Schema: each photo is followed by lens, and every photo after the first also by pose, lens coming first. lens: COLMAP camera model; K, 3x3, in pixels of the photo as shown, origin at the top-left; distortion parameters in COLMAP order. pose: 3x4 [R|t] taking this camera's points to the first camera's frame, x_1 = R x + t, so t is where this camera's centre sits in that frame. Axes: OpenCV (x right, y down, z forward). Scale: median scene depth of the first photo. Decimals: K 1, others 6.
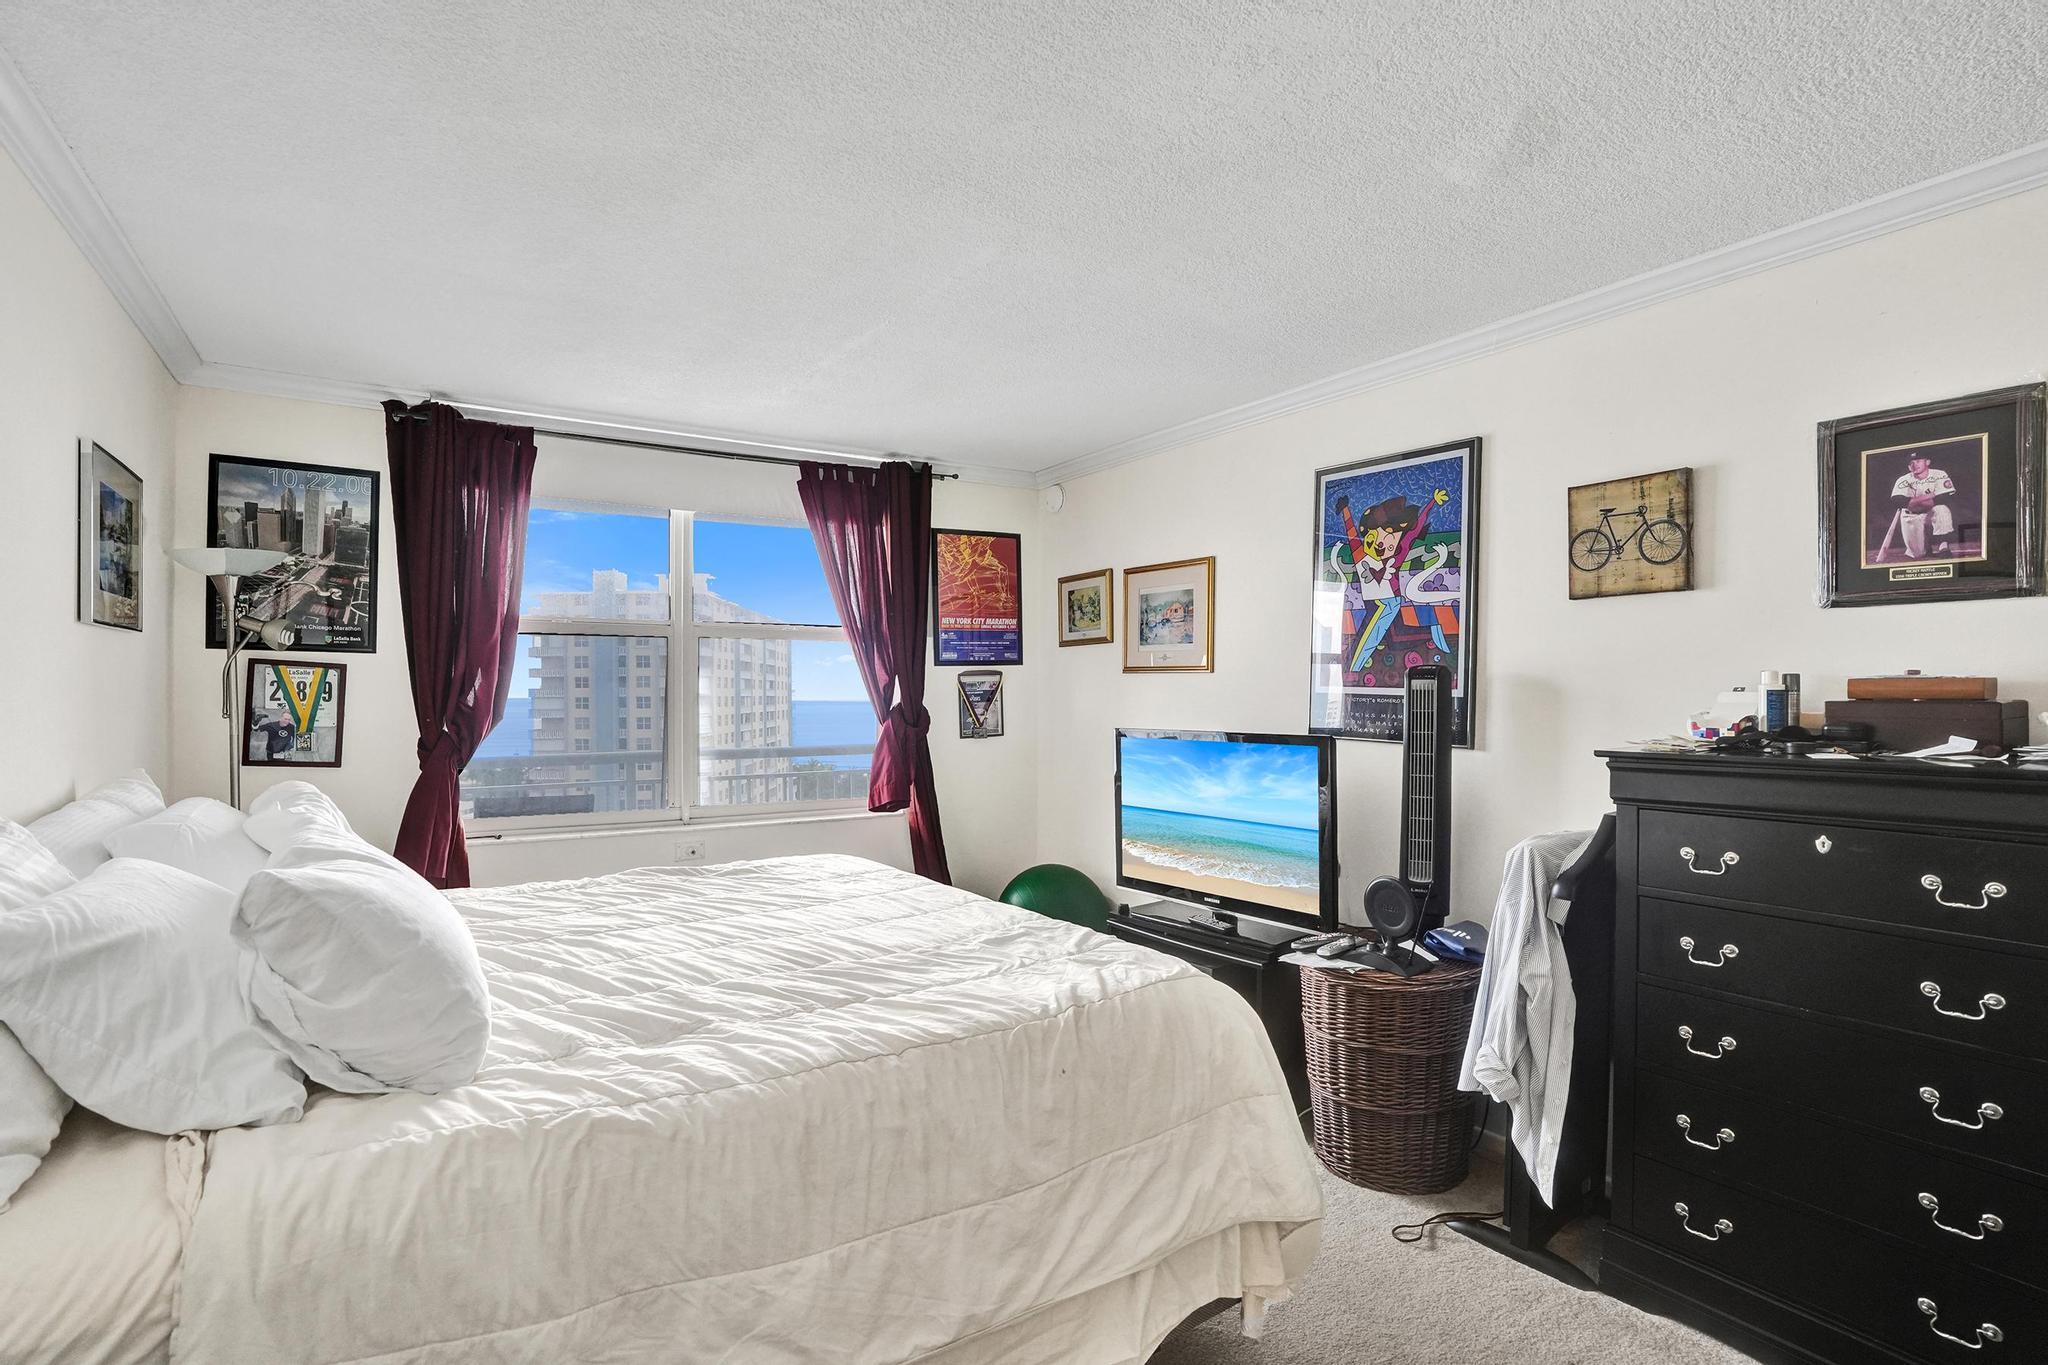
lens RADIAL K [[977.5, 0, 1014.5], [0, 977.5, 683.3], [0, 0, 1]] dist [-0.065472, 0.025162]
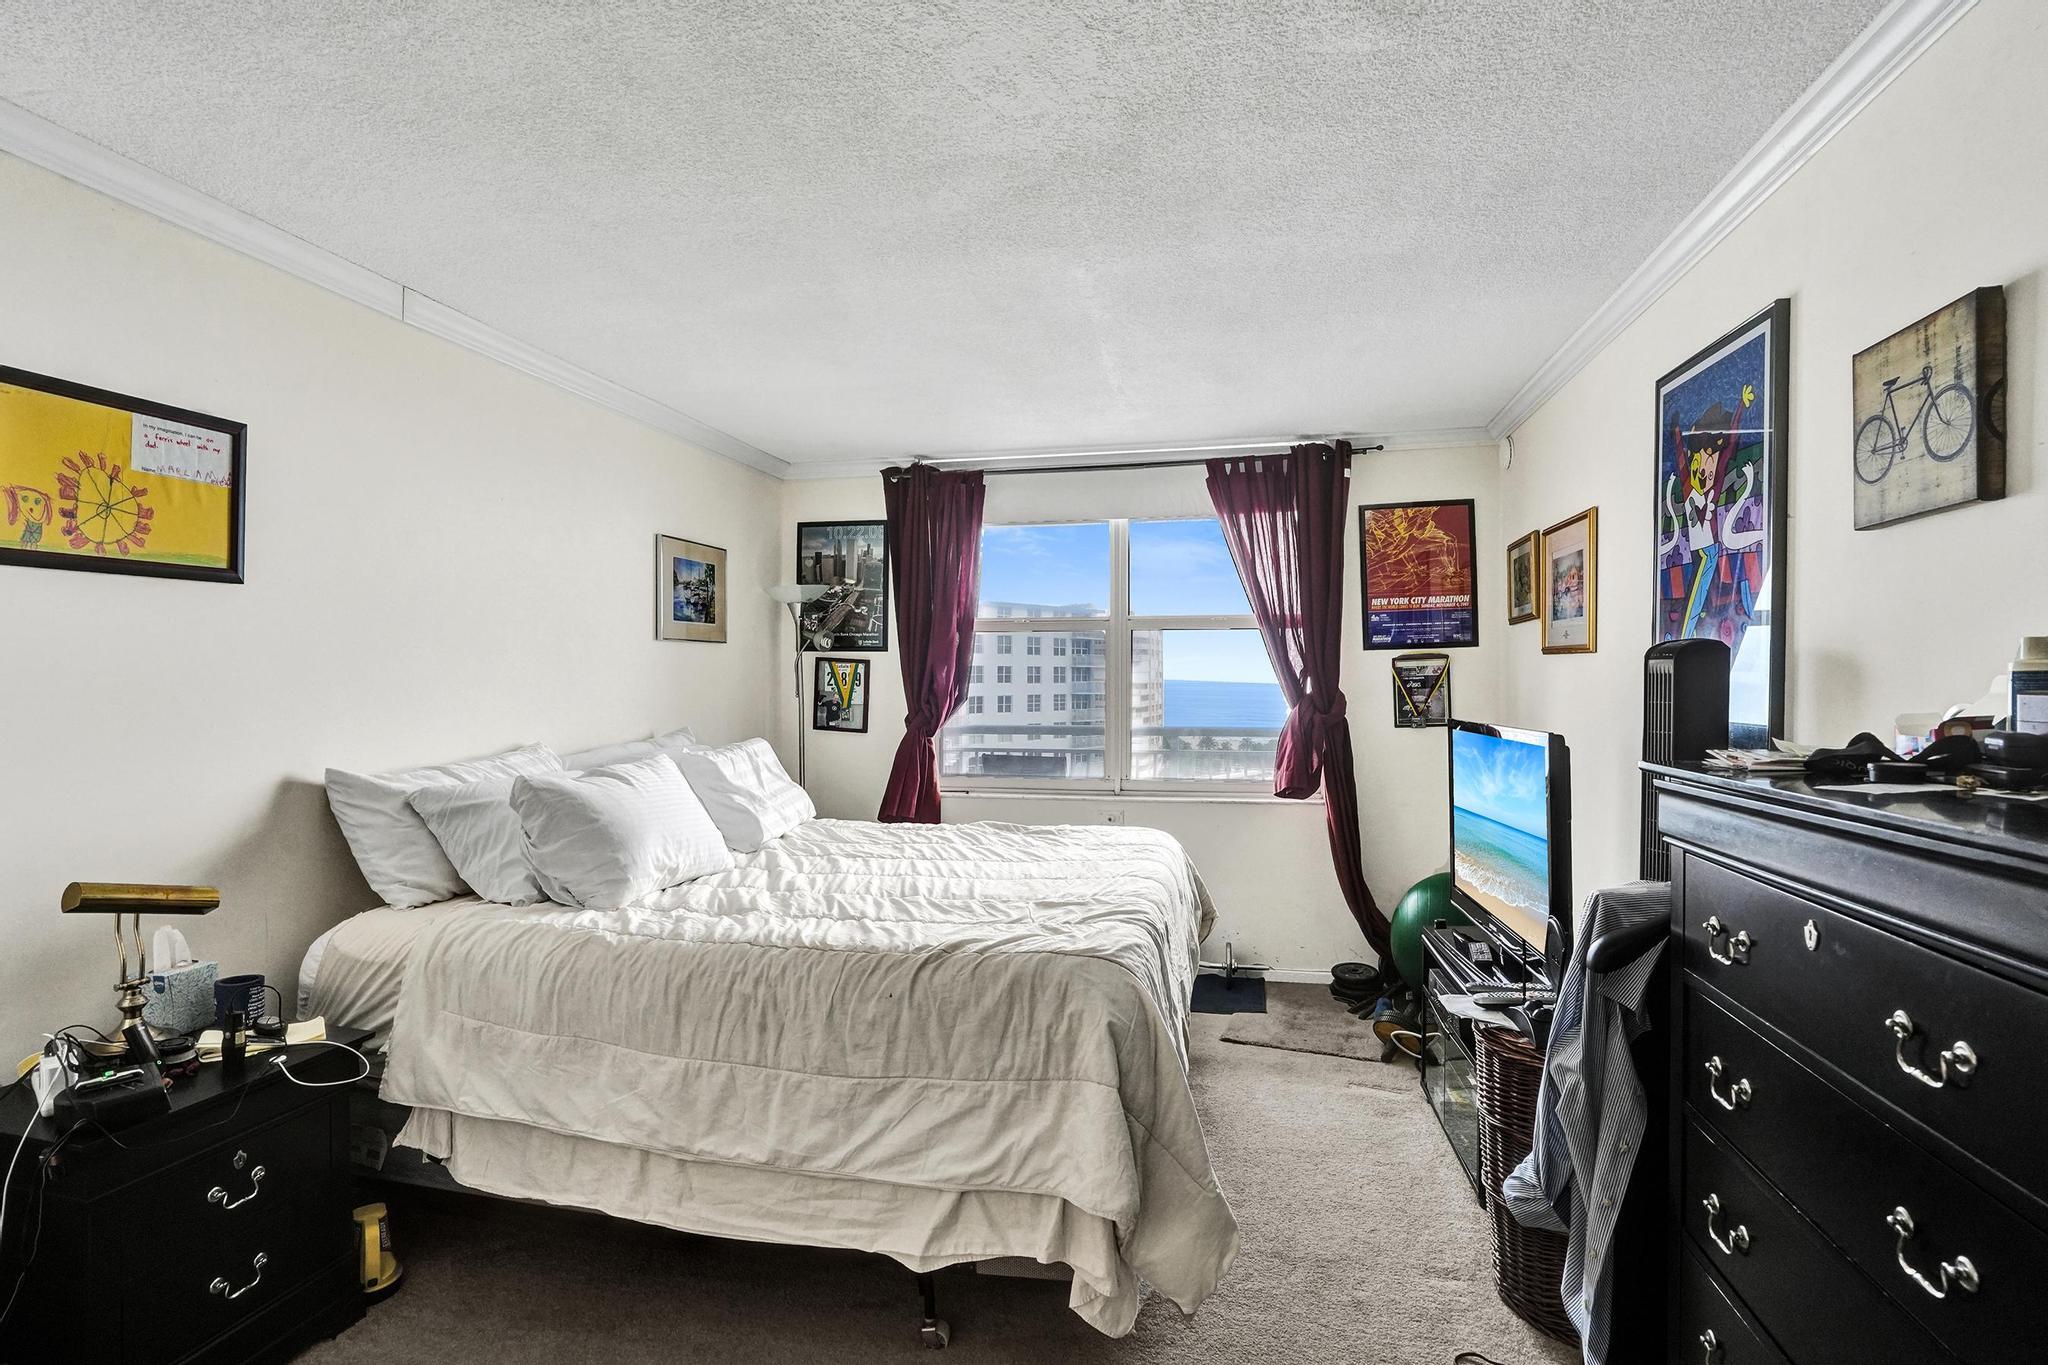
lens RADIAL K [[977.5, 0, 1014.5], [0, 977.5, 683.3], [0, 0, 1]] dist [-0.065472, 0.025162]
pose [[0.711463, 0.000466, -0.702724, 0.476242], [0.010011, 0.999892, 0.010798, 0.001324], [0.702653, -0.014718, 0.711381, 0.122399]]
